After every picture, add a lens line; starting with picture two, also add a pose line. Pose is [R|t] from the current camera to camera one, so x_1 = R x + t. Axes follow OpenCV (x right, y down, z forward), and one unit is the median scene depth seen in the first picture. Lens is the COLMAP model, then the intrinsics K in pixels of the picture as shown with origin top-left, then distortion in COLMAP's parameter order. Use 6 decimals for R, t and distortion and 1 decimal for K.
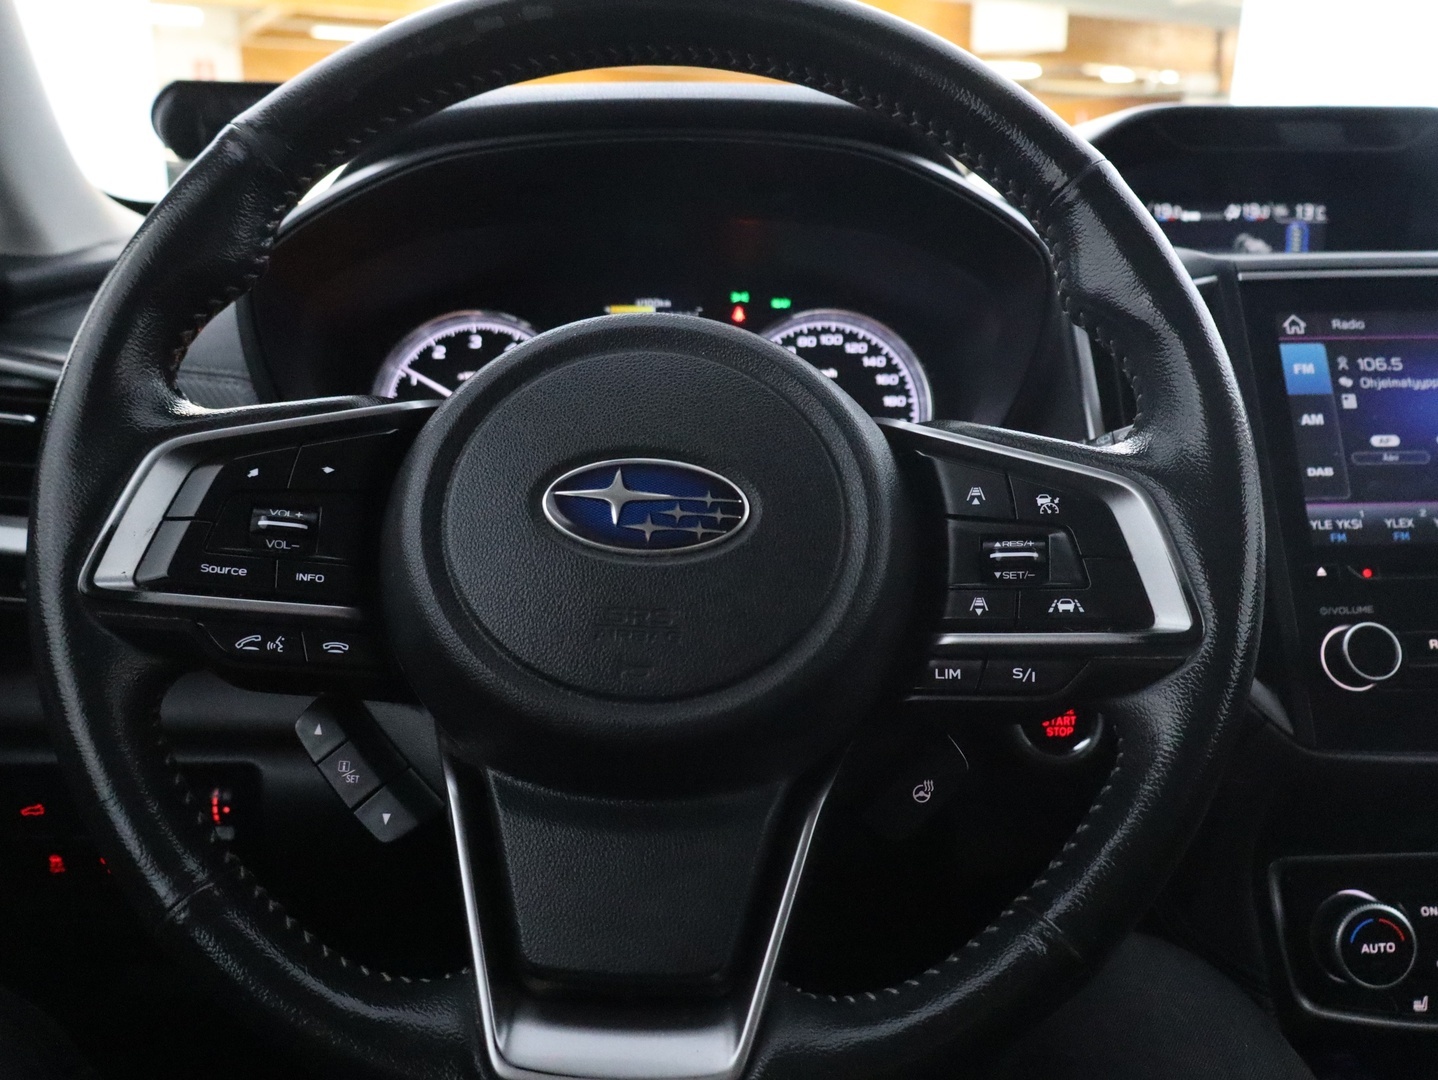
lens RADIAL K [[1374.3, 0, 719.0], [0, 1374.3, 540.0], [0, 0, 1]] dist [-0.001662, 0.007995]
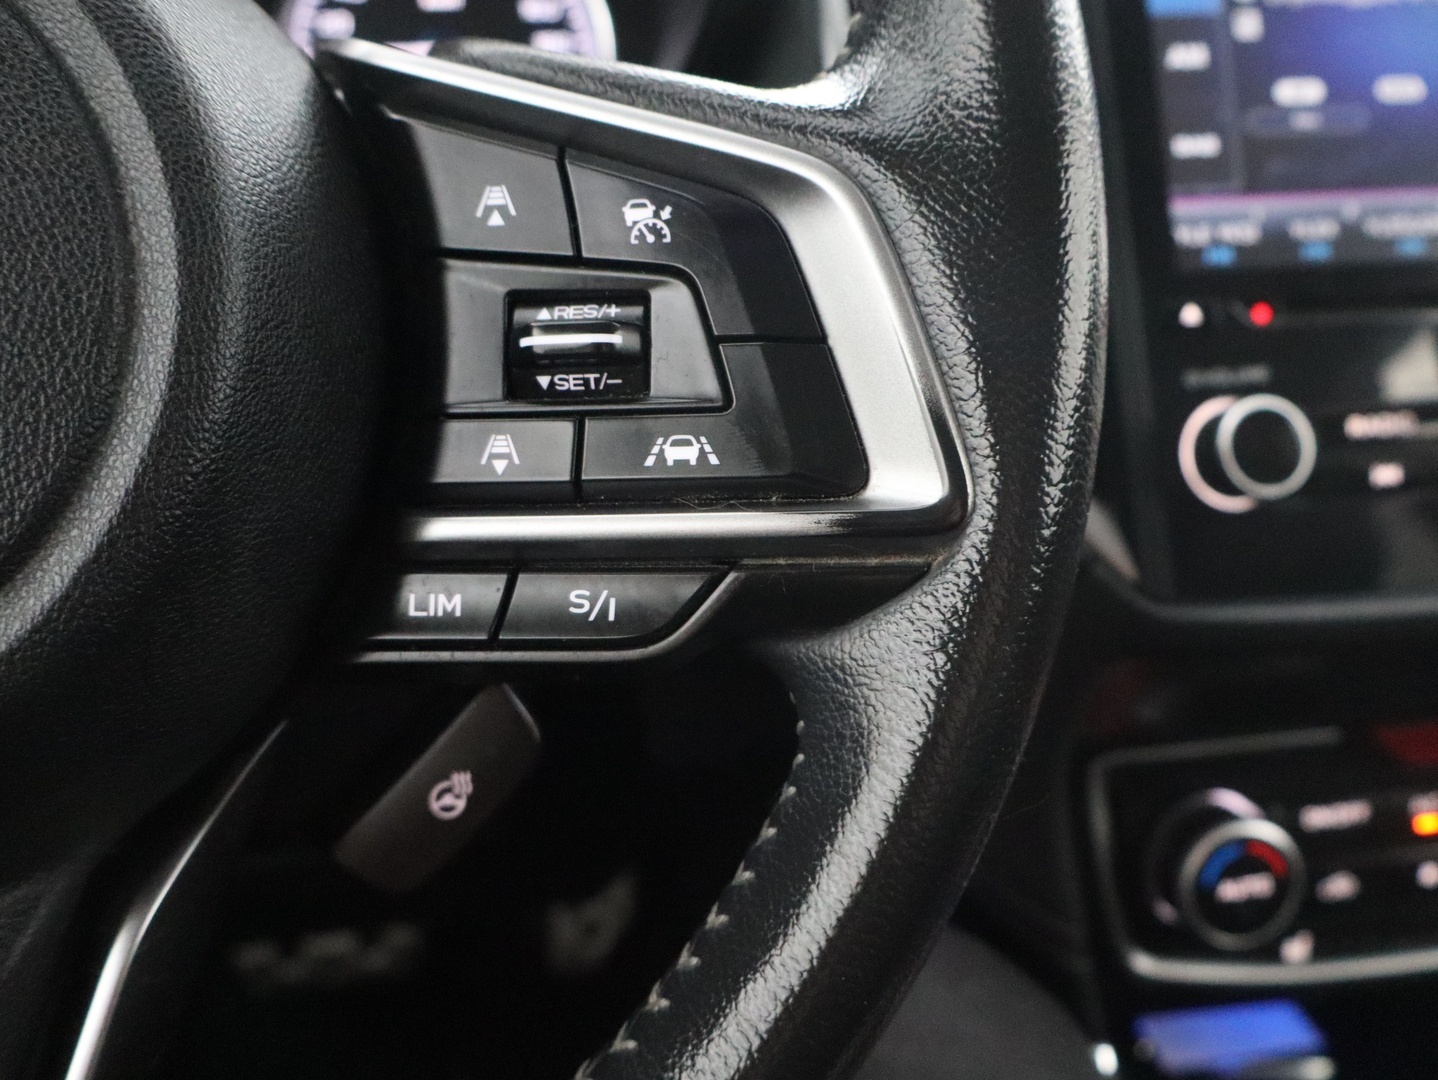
lens RADIAL K [[1374.3, 0, 719.0], [0, 1374.3, 540.0], [0, 0, 1]] dist [-0.001662, 0.007995]
pose [[0.993256, -0.046584, 0.106175, 0.157902], [0.022704, 0.976153, 0.215895, -0.015826], [-0.113700, -0.212029, 0.970627, 0.403382]]
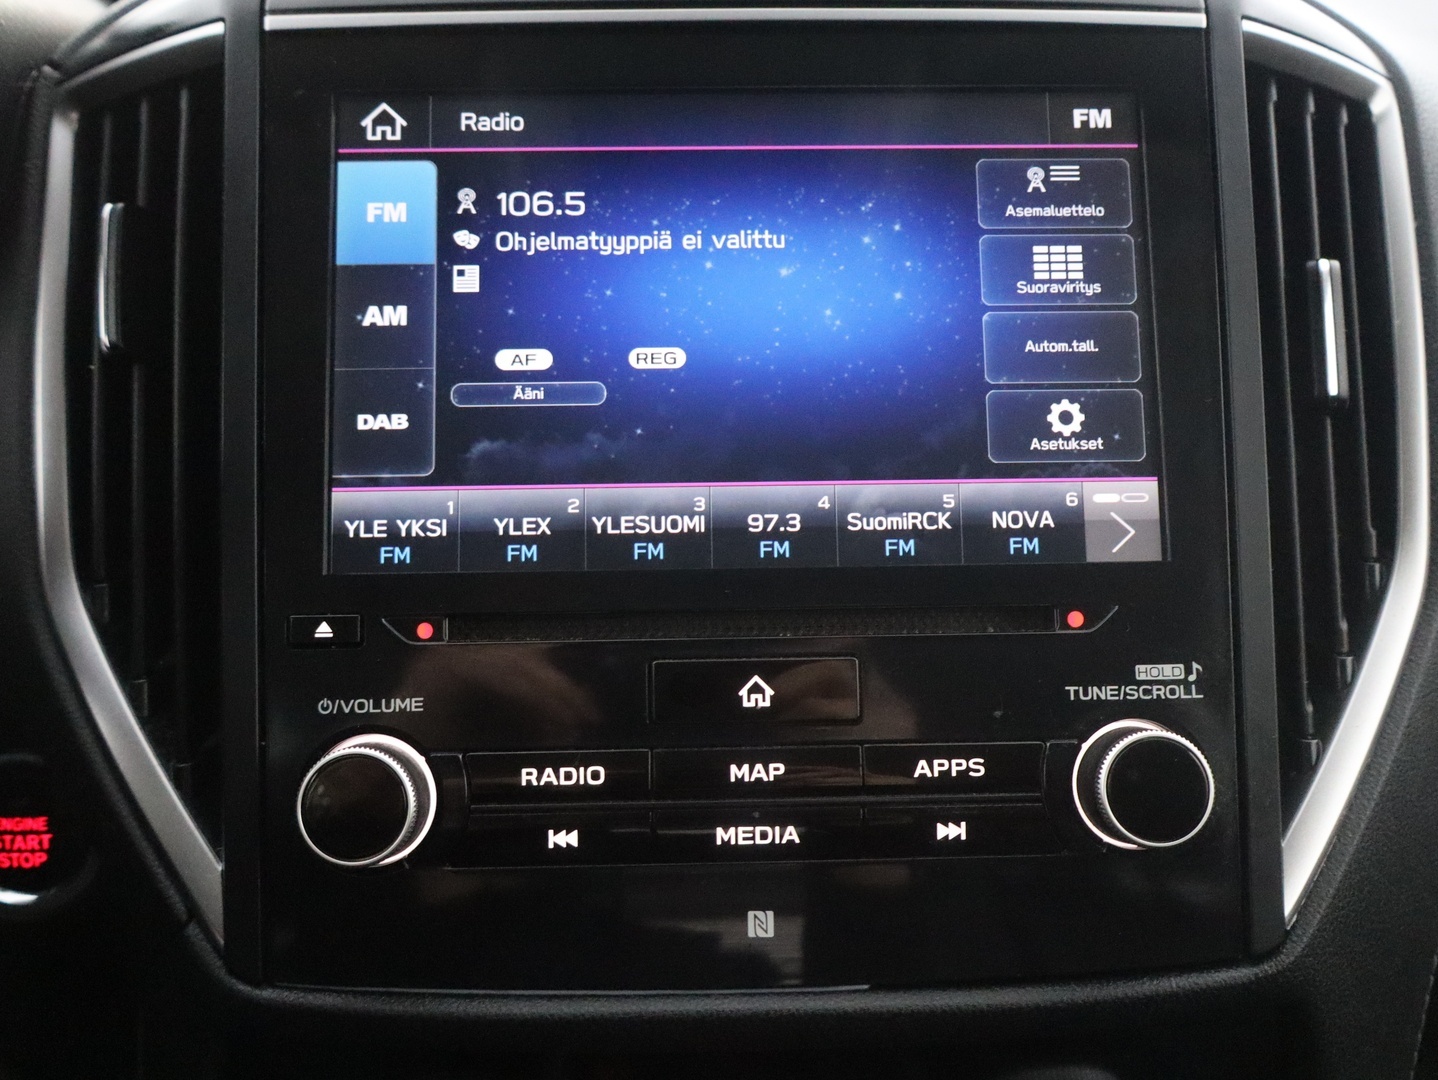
lens RADIAL K [[1374.3, 0, 719.0], [0, 1374.3, 540.0], [0, 0, 1]] dist [-0.001662, 0.007995]
pose [[0.999471, 0.012487, -0.030031, 0.585437], [-0.007504, 0.986983, 0.160651, -0.090379], [0.031646, -0.160341, 0.986554, 0.496451]]
